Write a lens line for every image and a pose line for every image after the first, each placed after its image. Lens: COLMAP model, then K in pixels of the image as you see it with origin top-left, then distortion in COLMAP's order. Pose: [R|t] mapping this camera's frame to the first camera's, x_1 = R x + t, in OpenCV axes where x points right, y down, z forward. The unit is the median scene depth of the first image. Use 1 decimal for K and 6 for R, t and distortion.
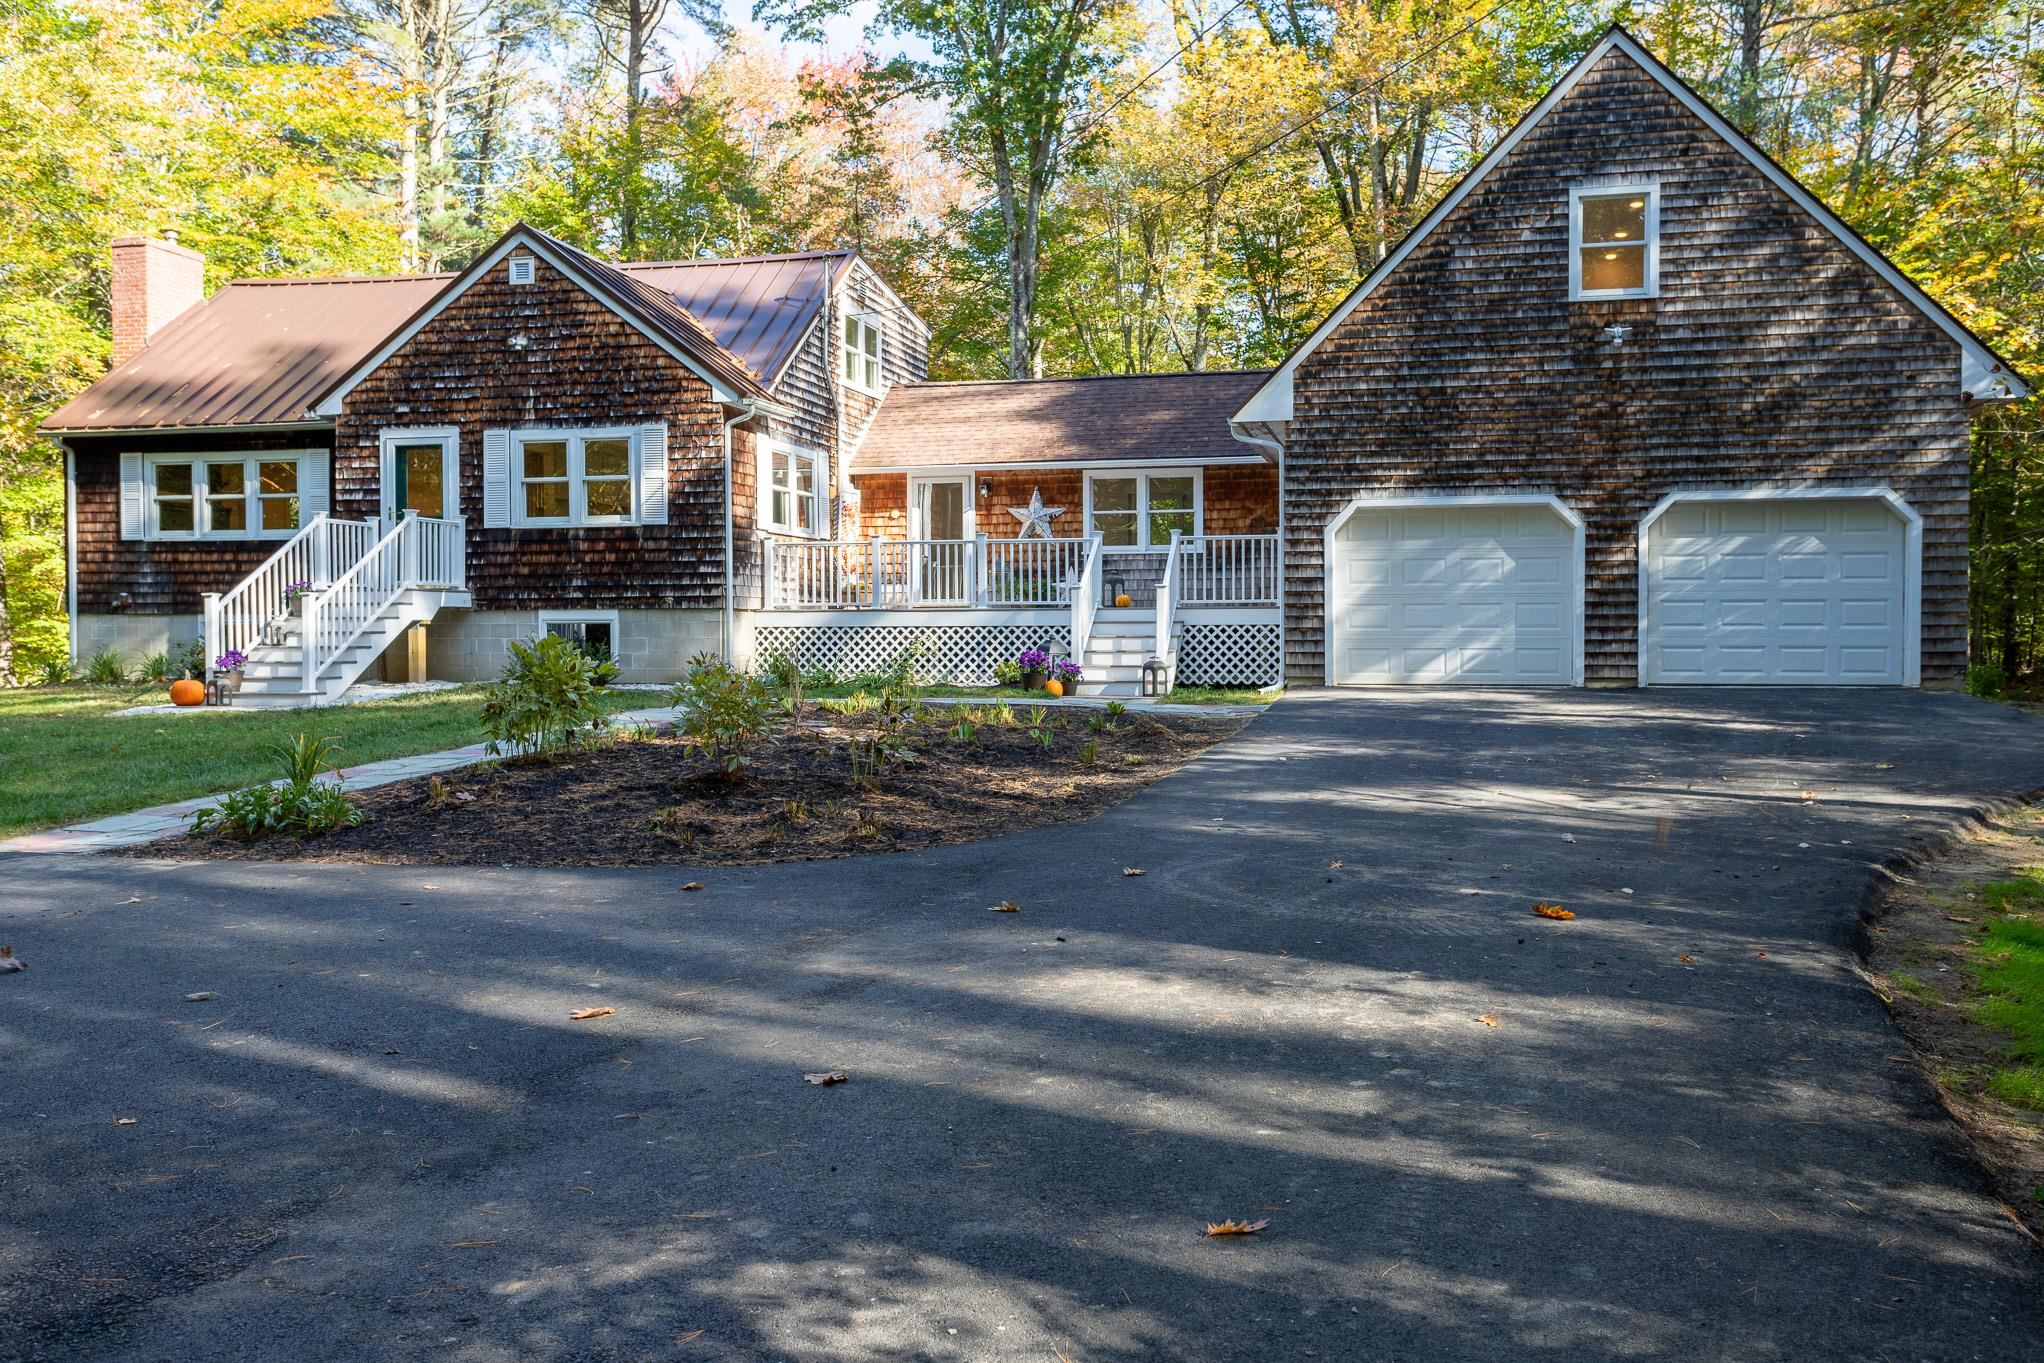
lens RADIAL K [[1698.5, 0, 1016.8], [0, 1698.5, 677.5], [0, 0, 1]] dist [0.004709, 0.000353]
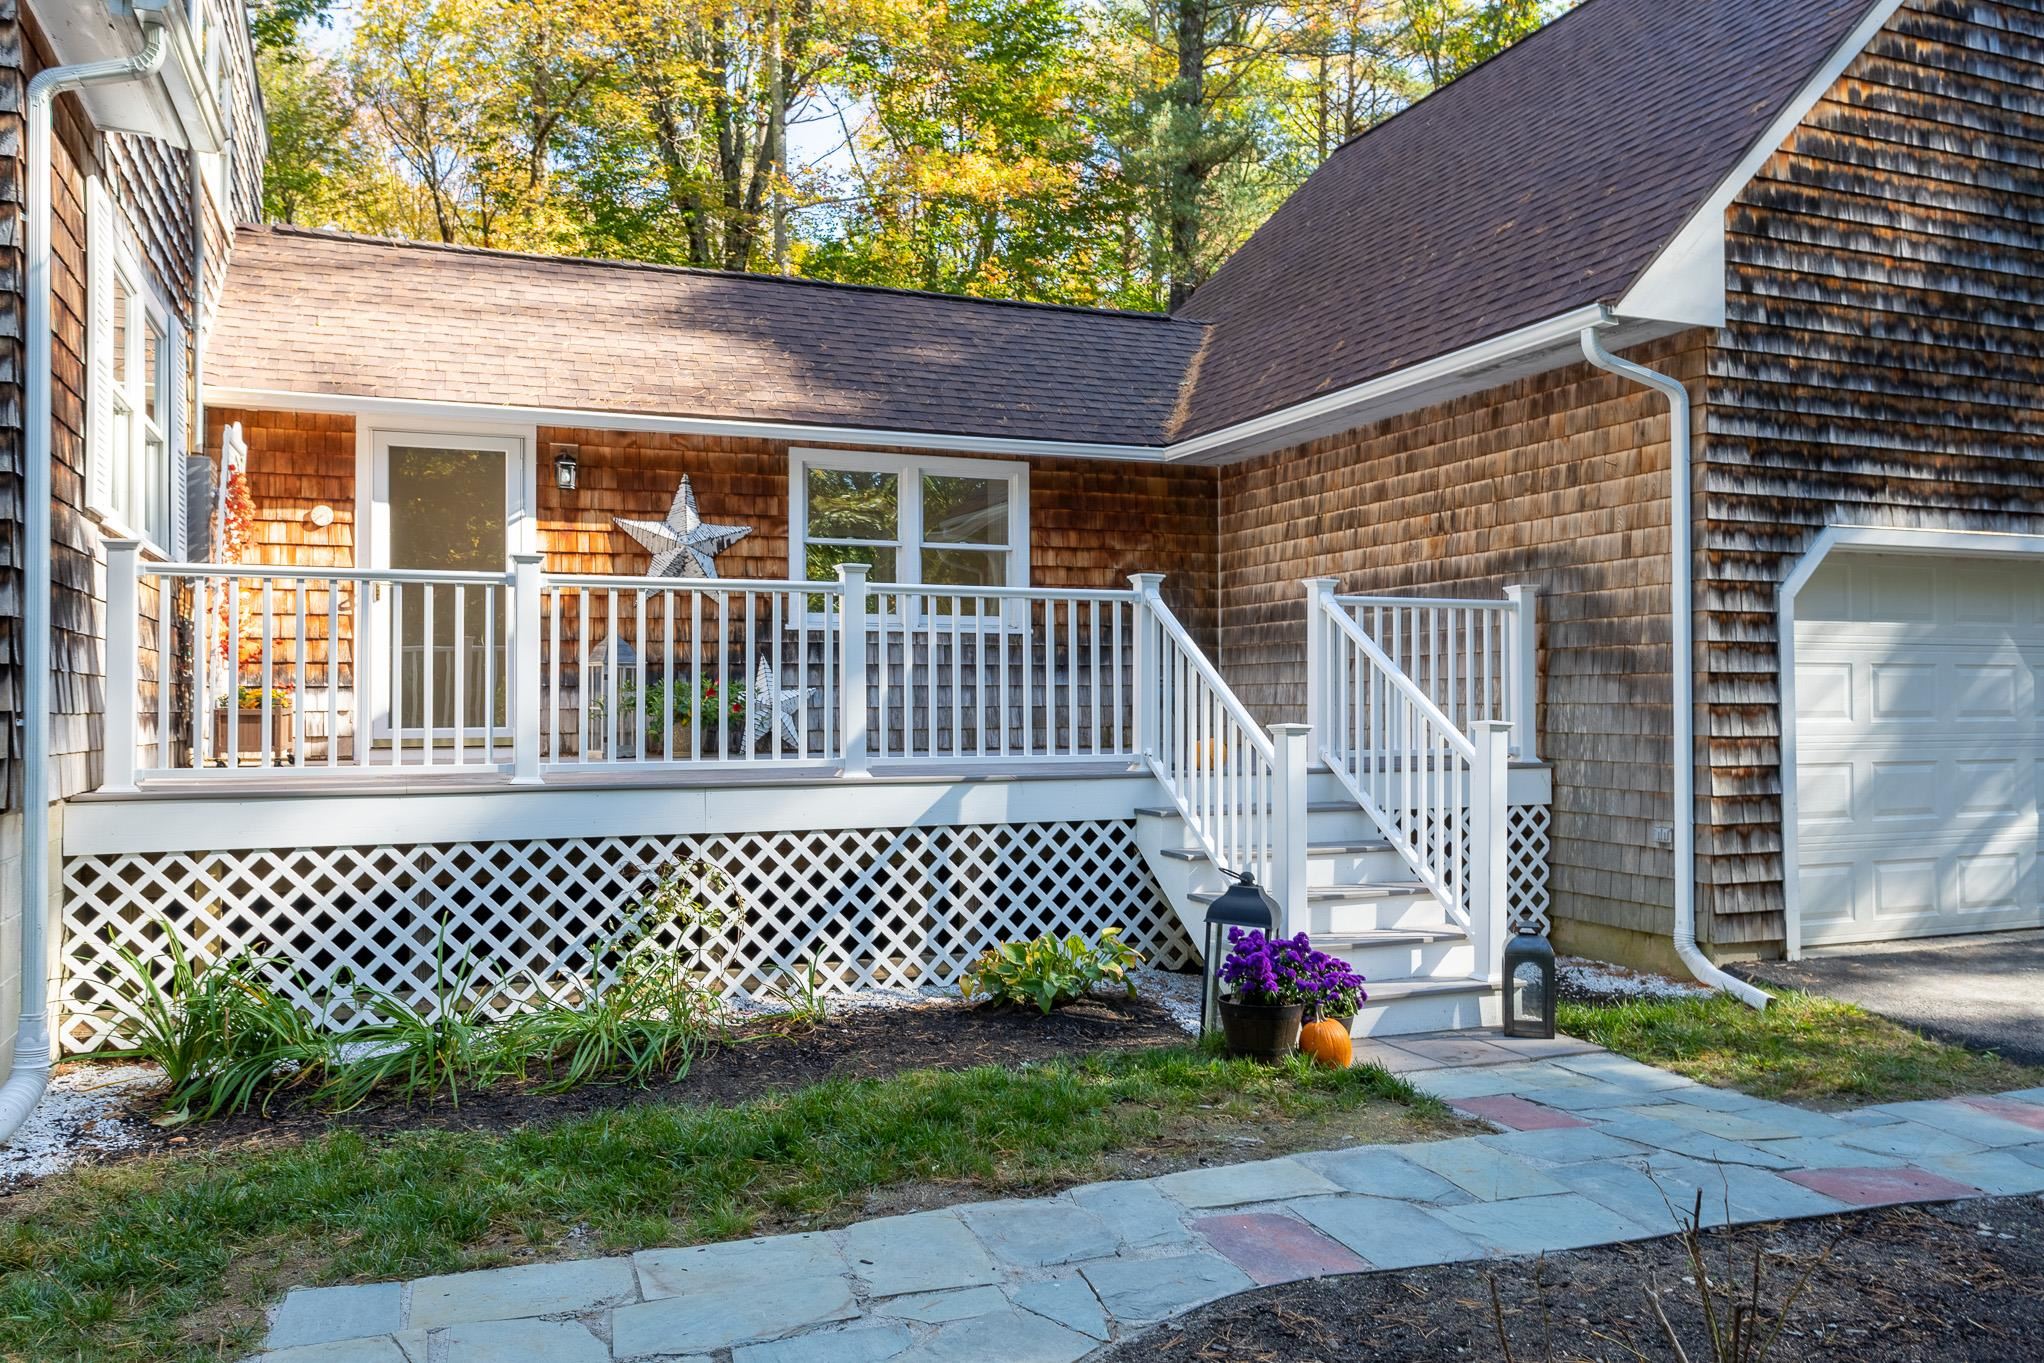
lens RADIAL K [[1645.2, 0, 1029.8], [0, 1645.2, 686.8], [0, 0, 1]] dist [0.000582, -0.007314]
pose [[0.808685, 0.007556, 0.588193, -0.212424], [0.017616, 0.999158, -0.037056, -0.051164], [-0.587978, 0.040328, 0.807871, 0.774893]]
